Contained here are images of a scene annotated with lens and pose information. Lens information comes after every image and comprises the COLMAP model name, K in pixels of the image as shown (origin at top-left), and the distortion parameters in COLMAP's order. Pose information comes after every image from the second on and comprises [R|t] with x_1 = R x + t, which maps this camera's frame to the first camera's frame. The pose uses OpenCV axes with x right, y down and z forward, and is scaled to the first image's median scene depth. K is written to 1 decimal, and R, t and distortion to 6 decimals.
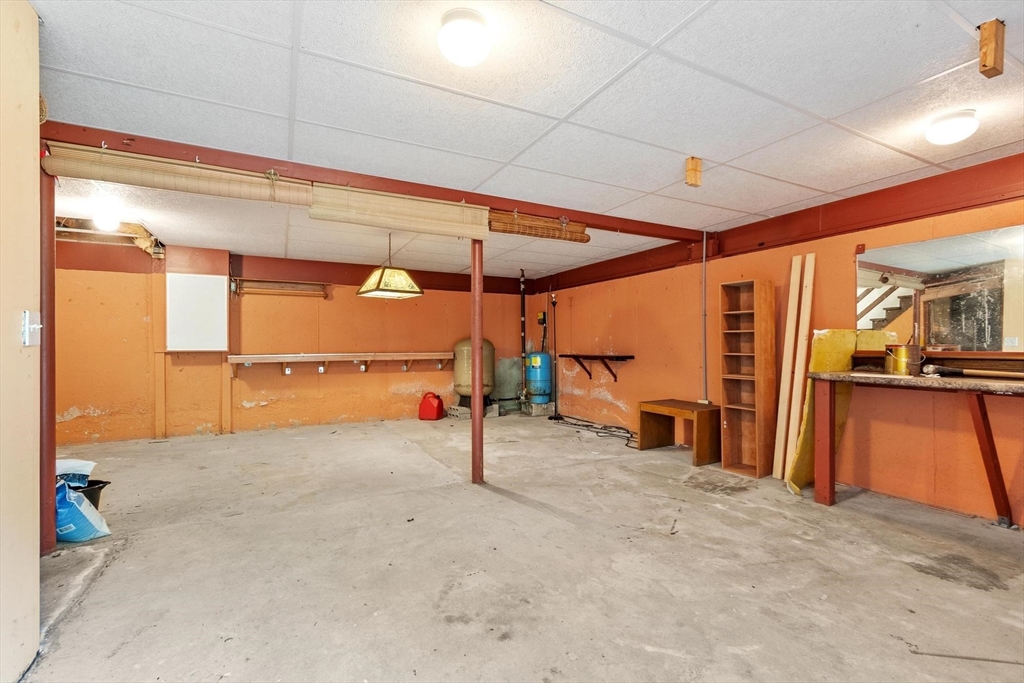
lens RADIAL K [[447.8, 0, 512.0], [0, 447.8, 341.5], [0, 0, 1]] dist [0.000828, -0.000052]
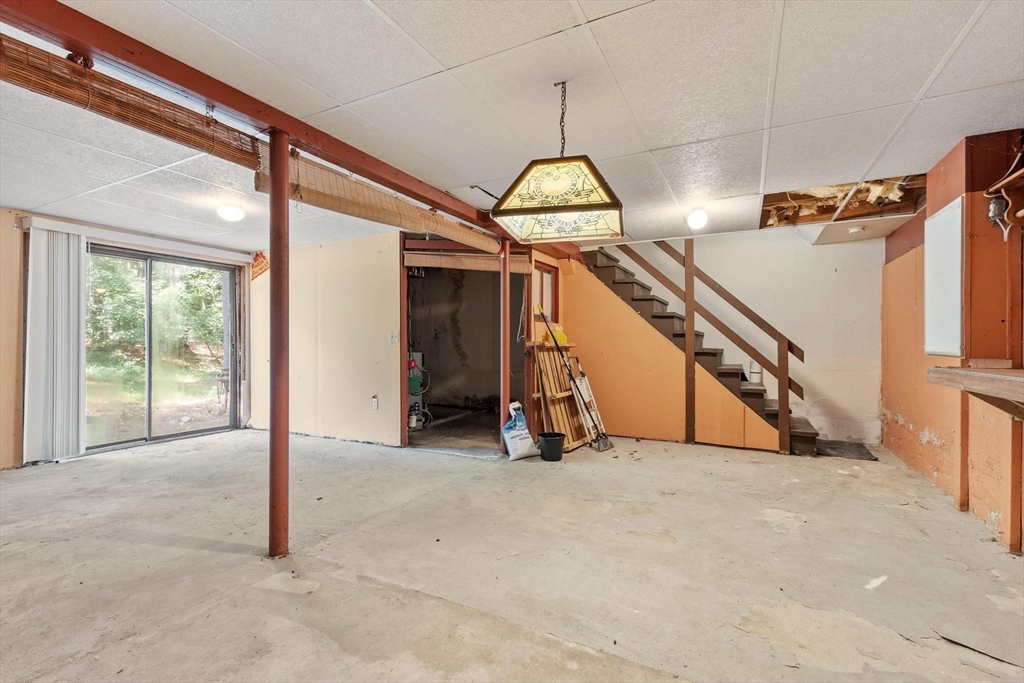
lens RADIAL K [[447.8, 0, 512.0], [0, 447.8, 341.5], [0, 0, 1]] dist [0.000828, -0.000052]
pose [[-0.816236, -0.001498, -0.577717, 0.027304], [0.001642, 0.999987, -0.004913, 0.005560], [0.577716, -0.004959, -0.816223, 1.879415]]
